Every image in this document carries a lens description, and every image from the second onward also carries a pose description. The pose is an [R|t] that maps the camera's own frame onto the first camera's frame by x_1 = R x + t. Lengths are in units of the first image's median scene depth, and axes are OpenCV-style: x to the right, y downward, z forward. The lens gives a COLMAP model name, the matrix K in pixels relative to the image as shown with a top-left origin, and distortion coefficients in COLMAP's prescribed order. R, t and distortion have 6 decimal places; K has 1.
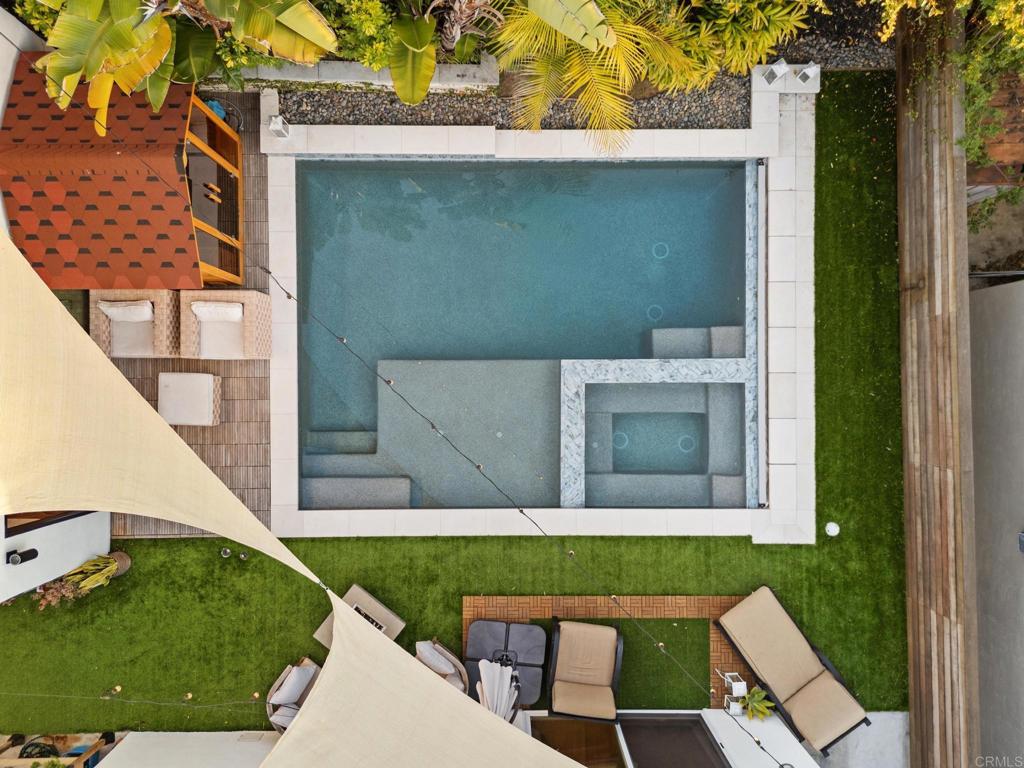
lens RADIAL K [[746.9, 0, 513.1], [0, 746.9, 385.4], [0, 0, 1]] dist [0.069001, -0.056326]
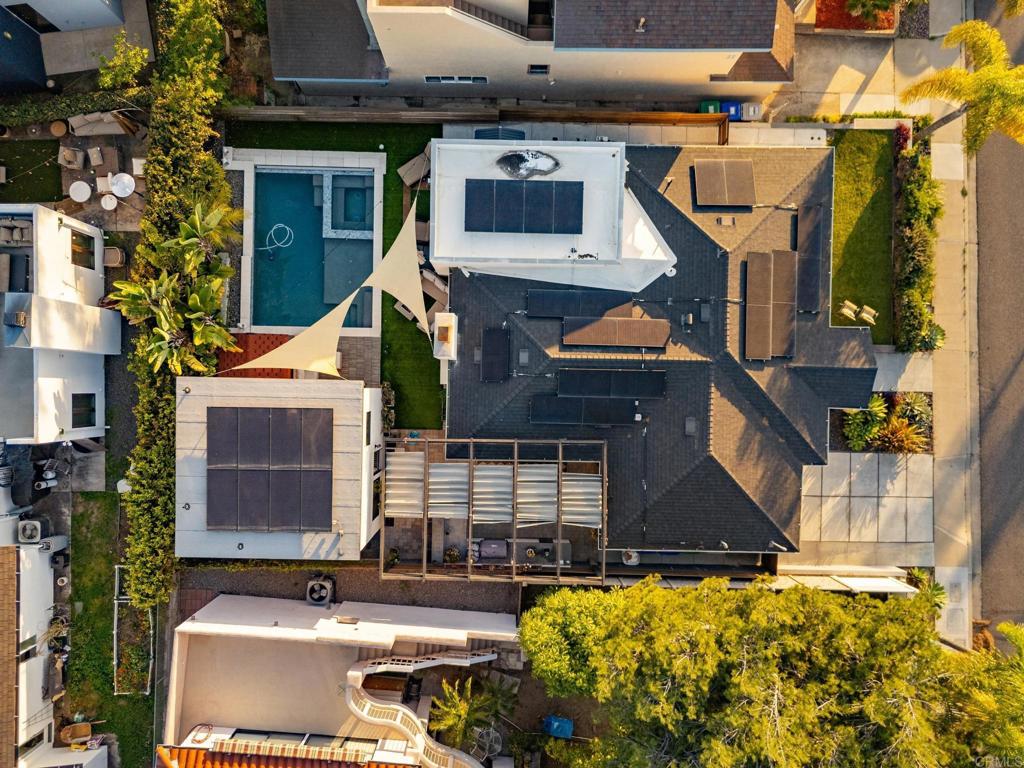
lens RADIAL K [[746.9, 0, 510.6], [0, 746.9, 387.5], [0, 0, 1]] dist [0.069001, -0.056326]
pose [[0.022121, -0.999751, -0.002812, -0.506425], [0.999708, 0.022092, 0.009767, 0.696498], [-0.009702, -0.003027, 0.999948, -1.980315]]
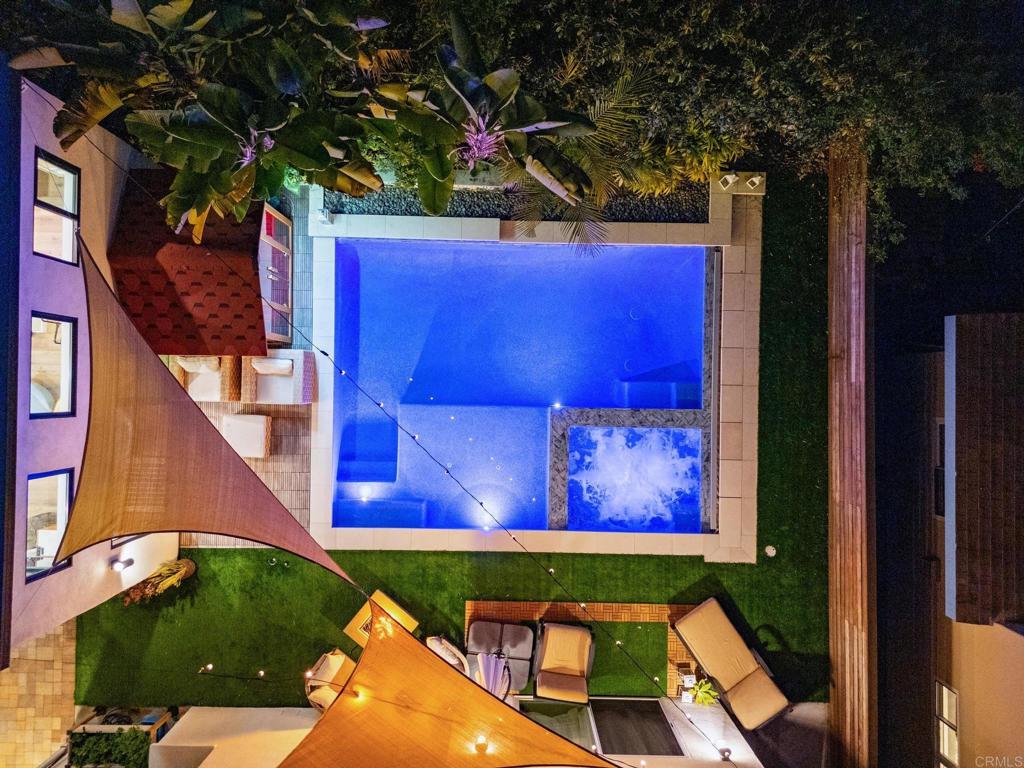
lens RADIAL K [[746.9, 0, 511.3], [0, 746.9, 388.0], [0, 0, 1]] dist [0.069001, -0.056326]
pose [[0.999816, 0.019077, -0.002128, 0.002995], [-0.019069, 0.999813, 0.003301, -0.070205], [0.002191, -0.003260, 0.999992, -0.218951]]
